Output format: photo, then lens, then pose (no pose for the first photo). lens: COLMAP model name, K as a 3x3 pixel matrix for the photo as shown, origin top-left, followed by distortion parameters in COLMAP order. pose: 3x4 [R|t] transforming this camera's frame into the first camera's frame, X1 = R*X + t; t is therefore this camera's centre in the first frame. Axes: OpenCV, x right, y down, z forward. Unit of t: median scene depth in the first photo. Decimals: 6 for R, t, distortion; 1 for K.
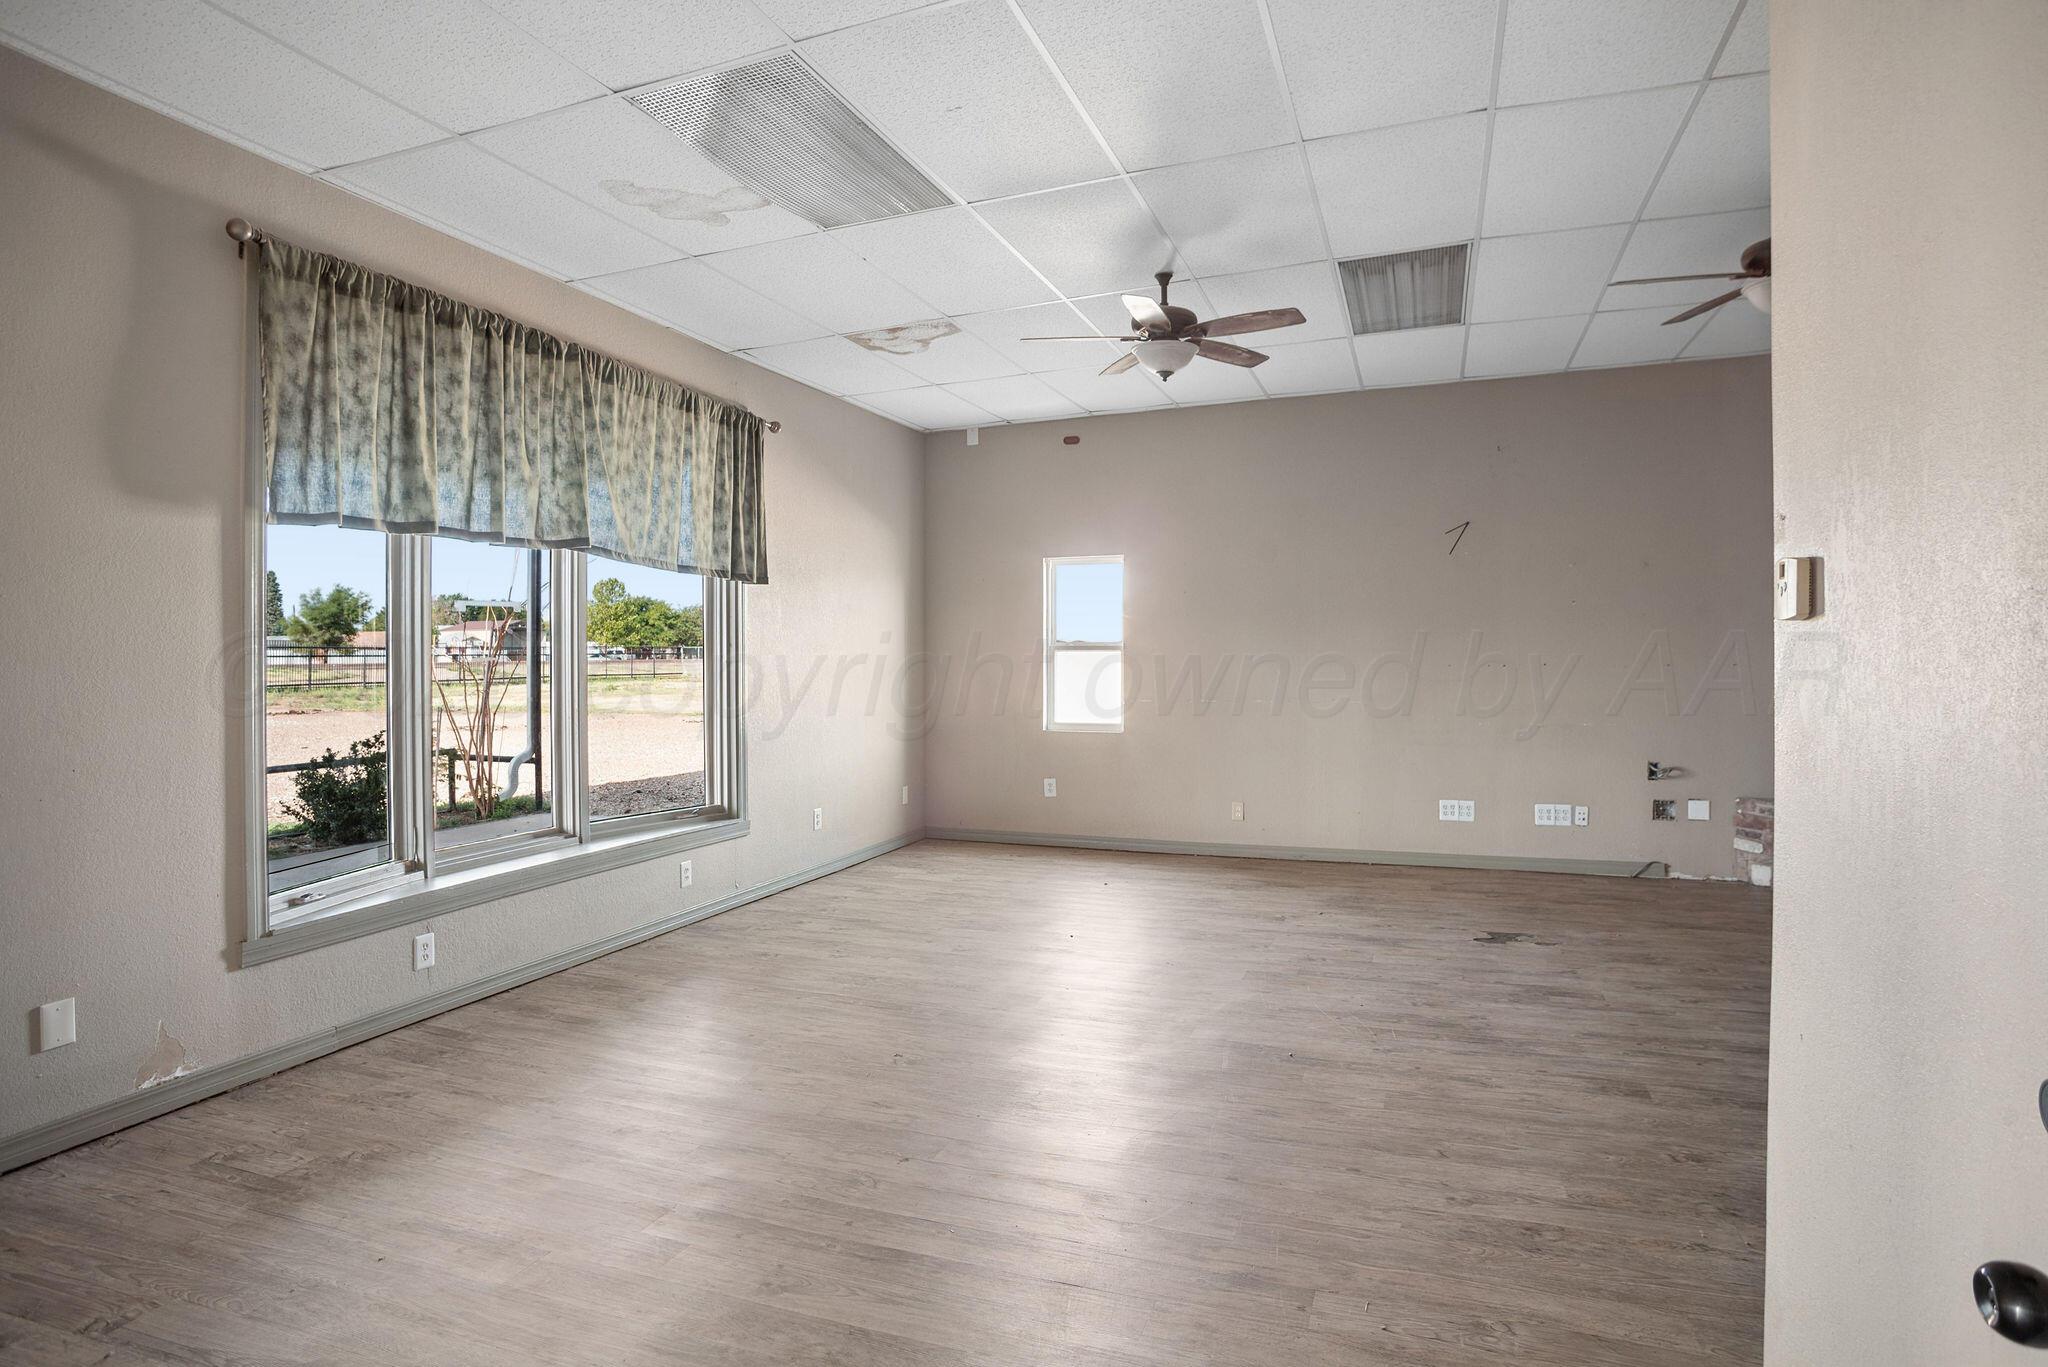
lens RADIAL K [[1124.5, 0, 1029.9], [0, 1124.5, 670.2], [0, 0, 1]] dist [-0.117684, 0.061329]
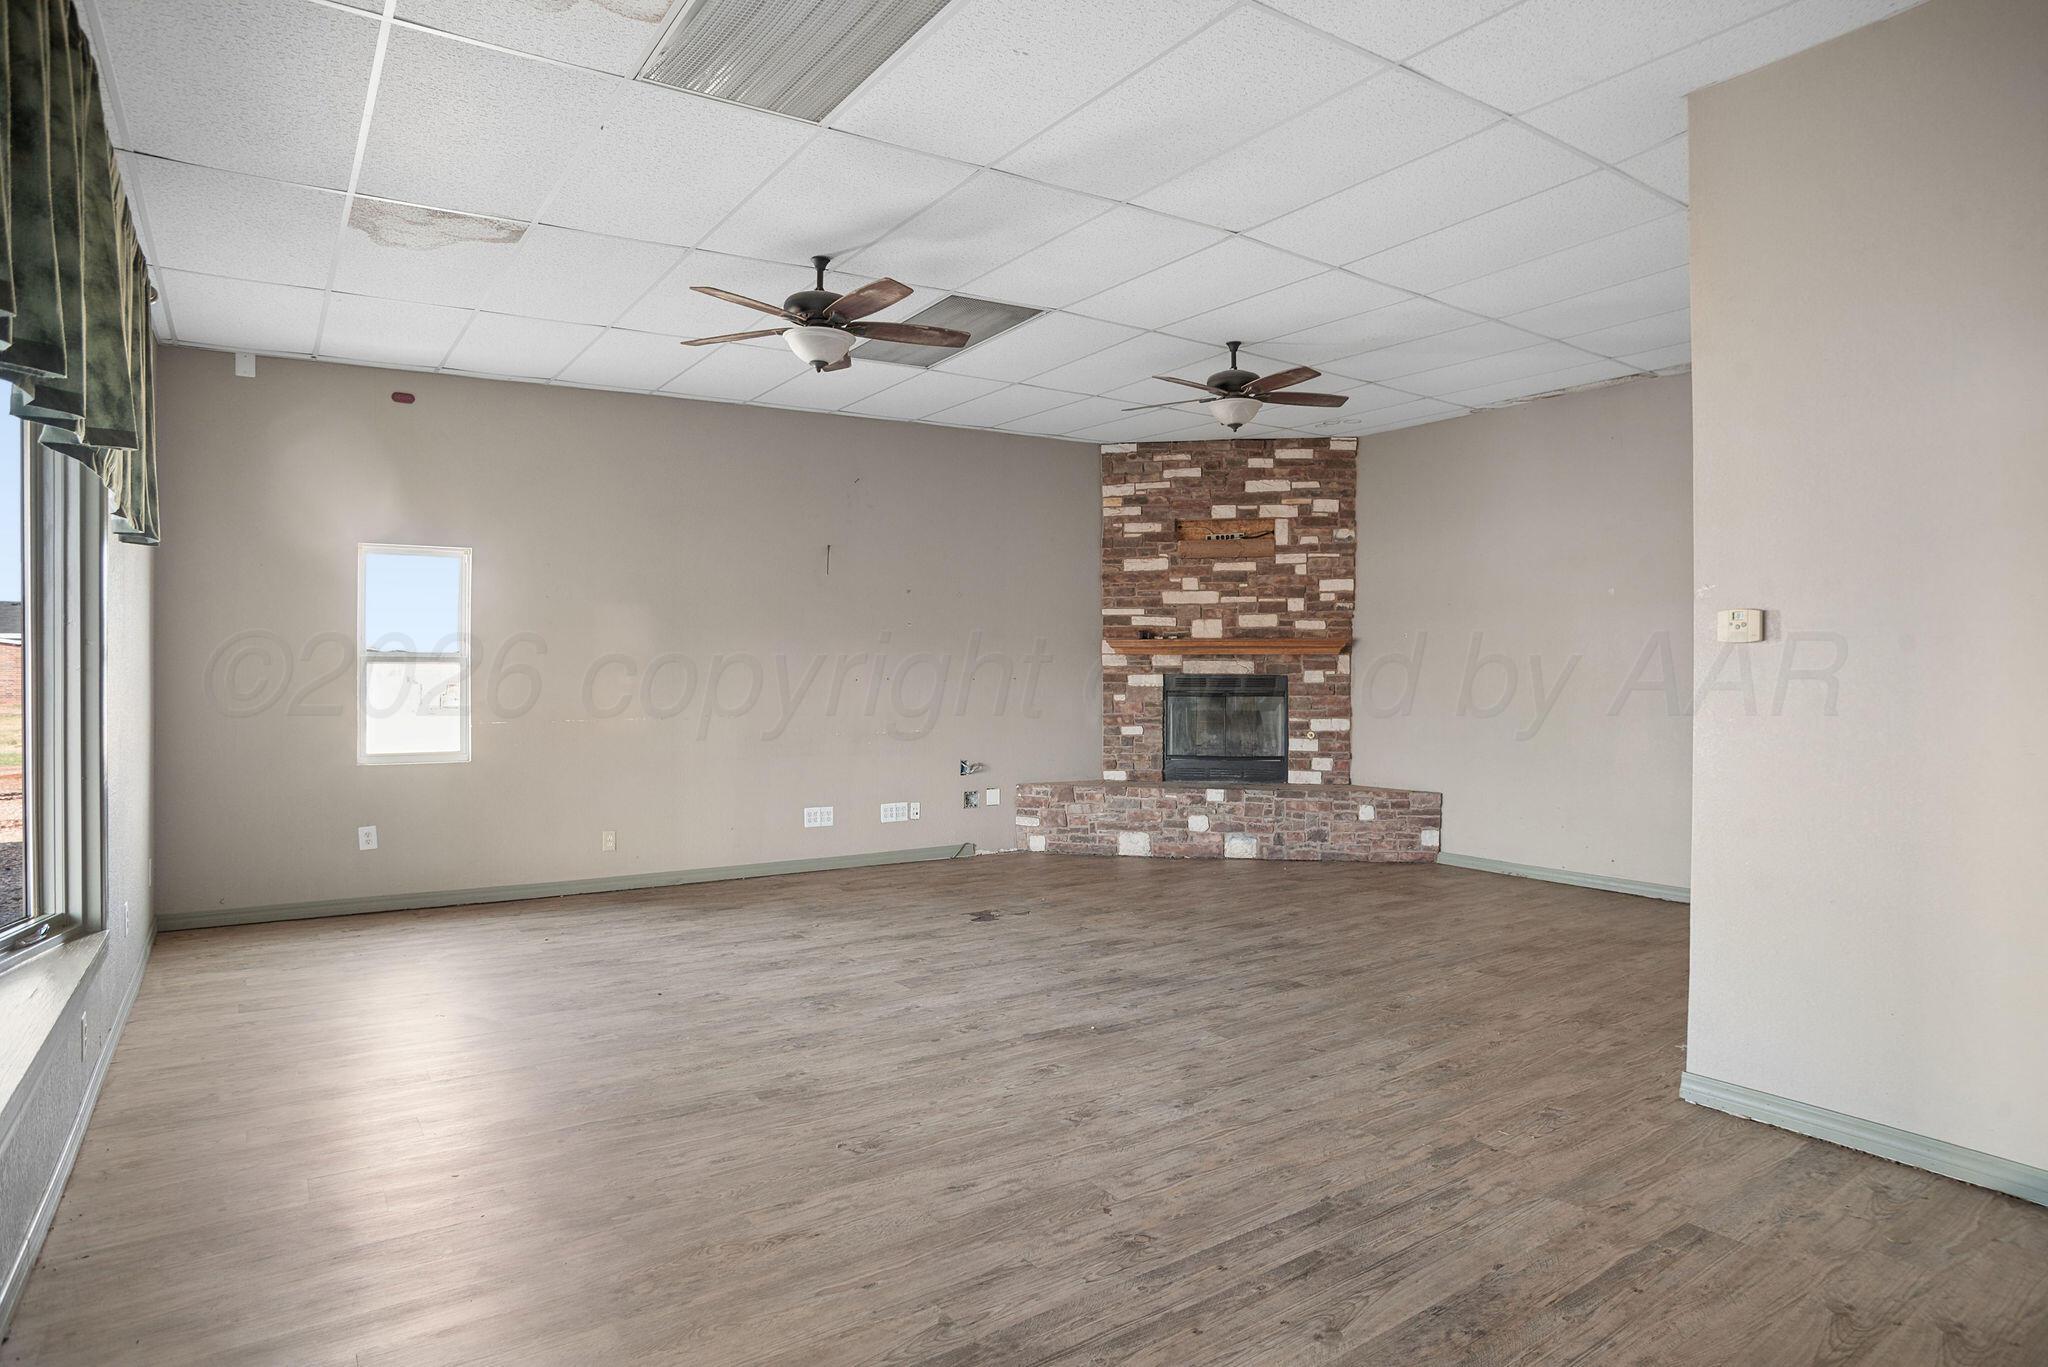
lens RADIAL K [[1125.4, 0, 1003.4], [0, 1125.4, 694.0], [0, 0, 1]] dist [-0.111943, 0.064523]
pose [[0.584967, -0.009610, 0.811000, -0.475800], [0.009247, 0.999944, 0.005179, 0.006743], [-0.811004, 0.004470, 0.585023, 0.283729]]
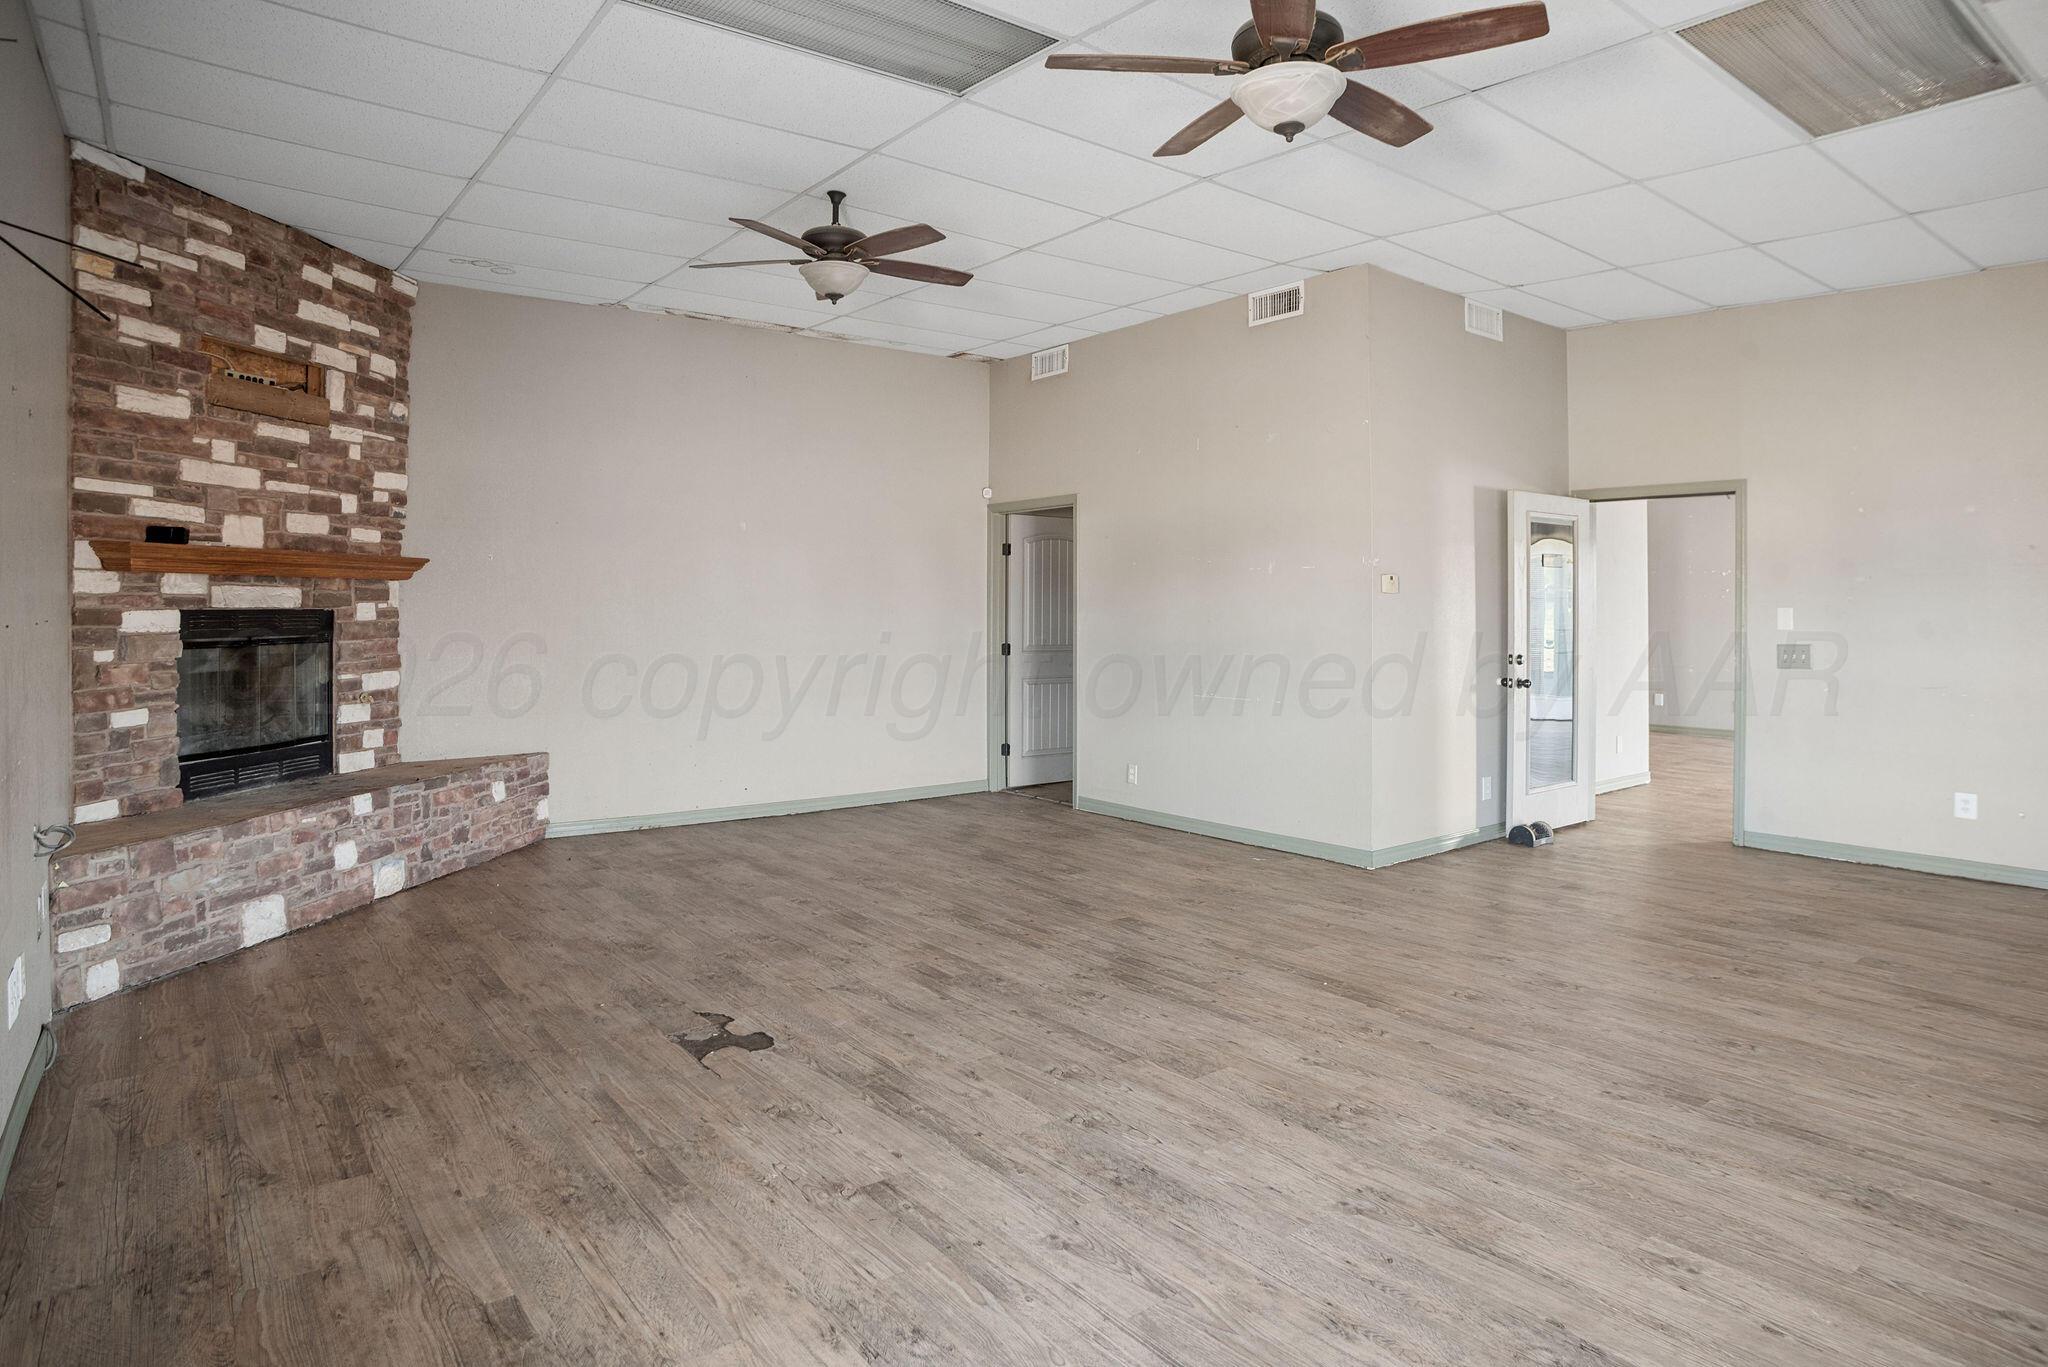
lens RADIAL K [[1154.7, 0, 1035.2], [0, 1154.7, 615.7], [0, 0, 1]] dist [-0.108917, 0.057727]
pose [[-0.839469, -0.003964, 0.543394, -0.078829], [0.008392, 0.999760, 0.020257, -0.017395], [-0.543343, 0.021565, -0.839234, 1.373198]]
